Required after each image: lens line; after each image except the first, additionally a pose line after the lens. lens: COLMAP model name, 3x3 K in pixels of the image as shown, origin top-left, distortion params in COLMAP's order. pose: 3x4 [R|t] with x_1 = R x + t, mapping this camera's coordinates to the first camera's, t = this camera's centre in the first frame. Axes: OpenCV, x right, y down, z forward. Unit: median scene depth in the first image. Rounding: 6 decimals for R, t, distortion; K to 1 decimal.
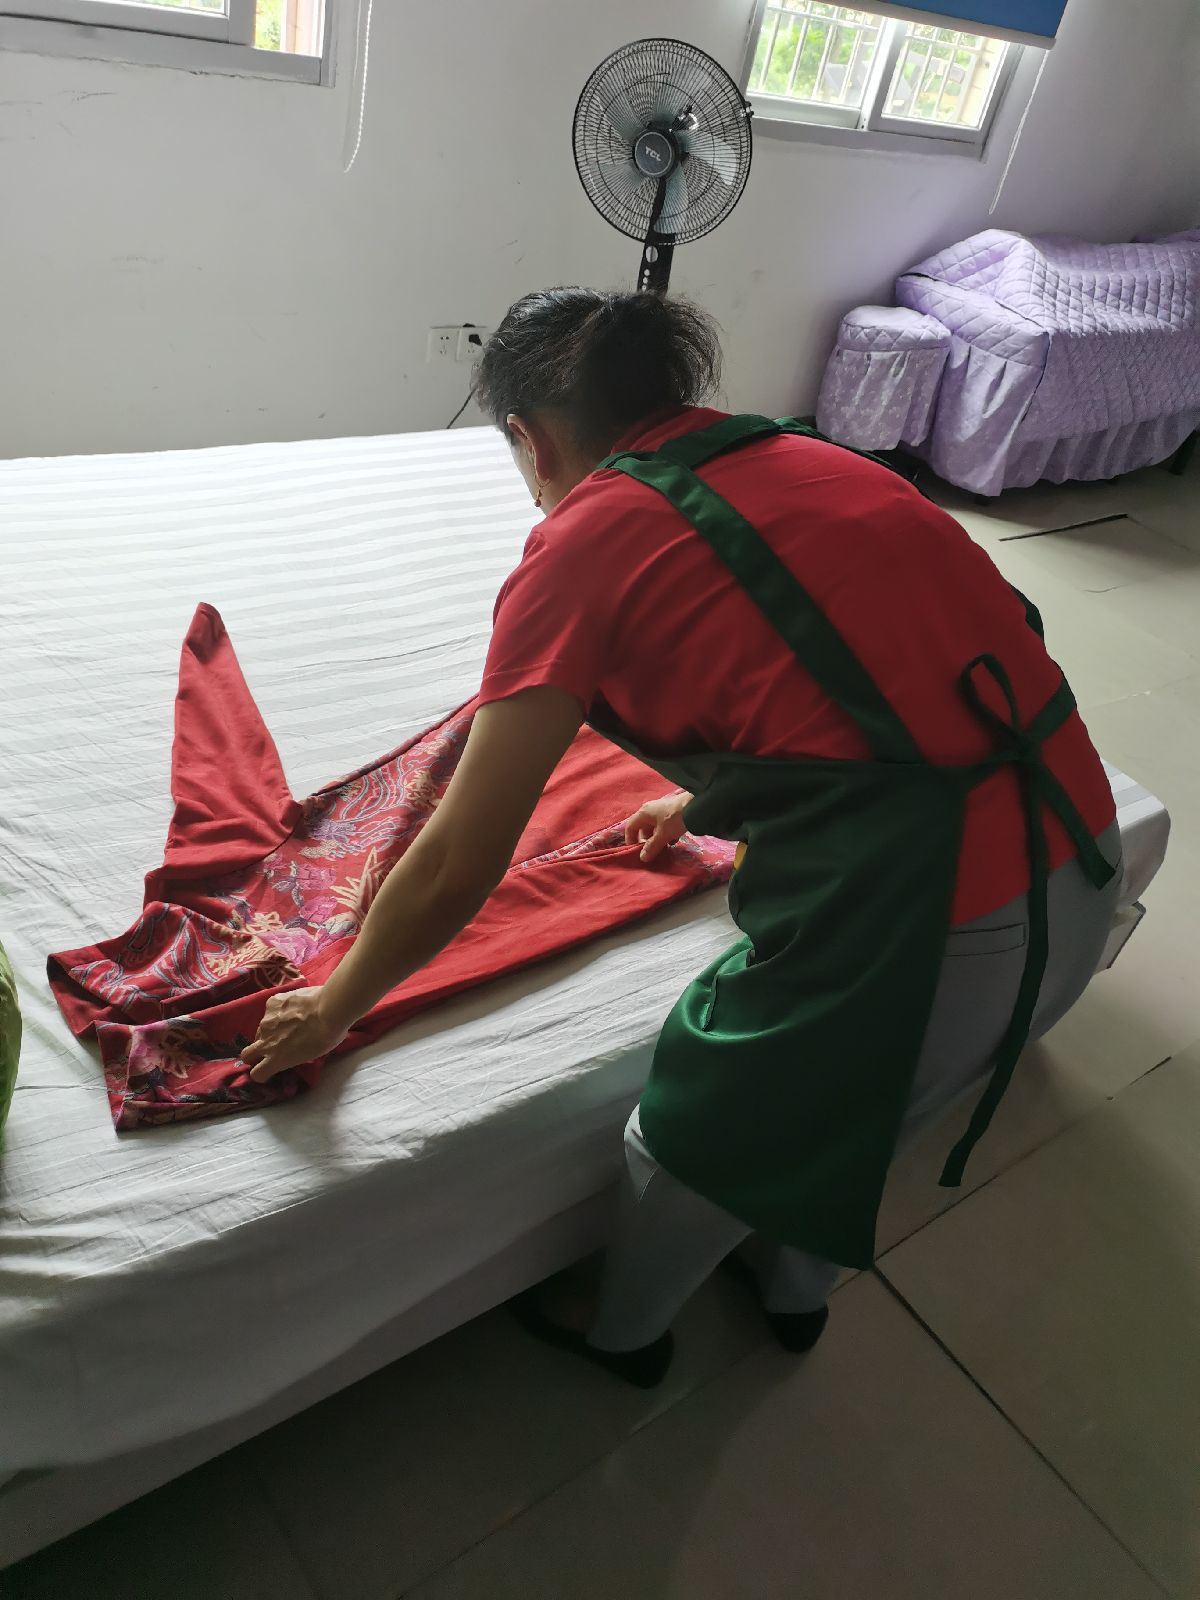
lens RADIAL K [[1230.0, 0, 598.9], [0, 1230.0, 804.1], [0, 0, 1]] dist [0.014994, -0.002304]
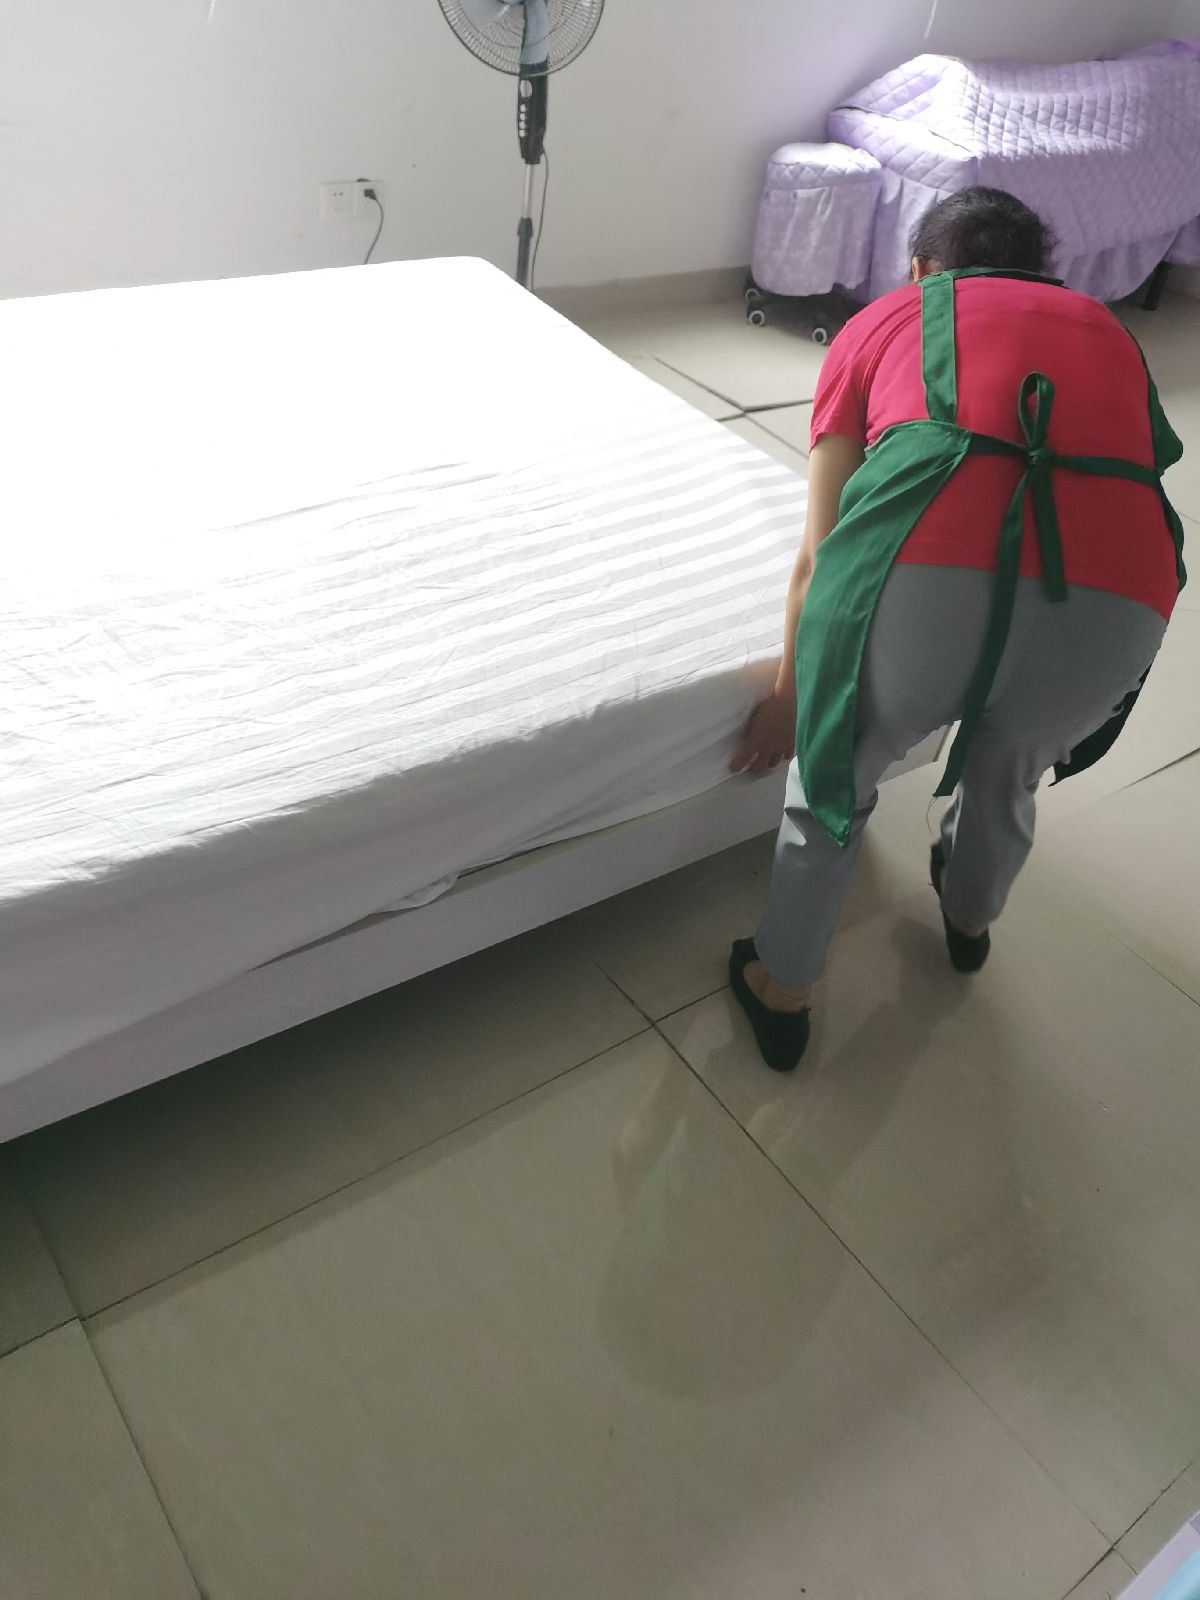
lens RADIAL K [[1230.0, 0, 600.4], [0, 1230.0, 797.2], [0, 0, 1]] dist [0.014994, -0.002304]
pose [[0.997843, -0.038137, -0.053429, 0.096316], [0.041539, 0.997081, 0.064065, 0.043604], [0.050830, -0.066146, 0.996514, -0.017119]]
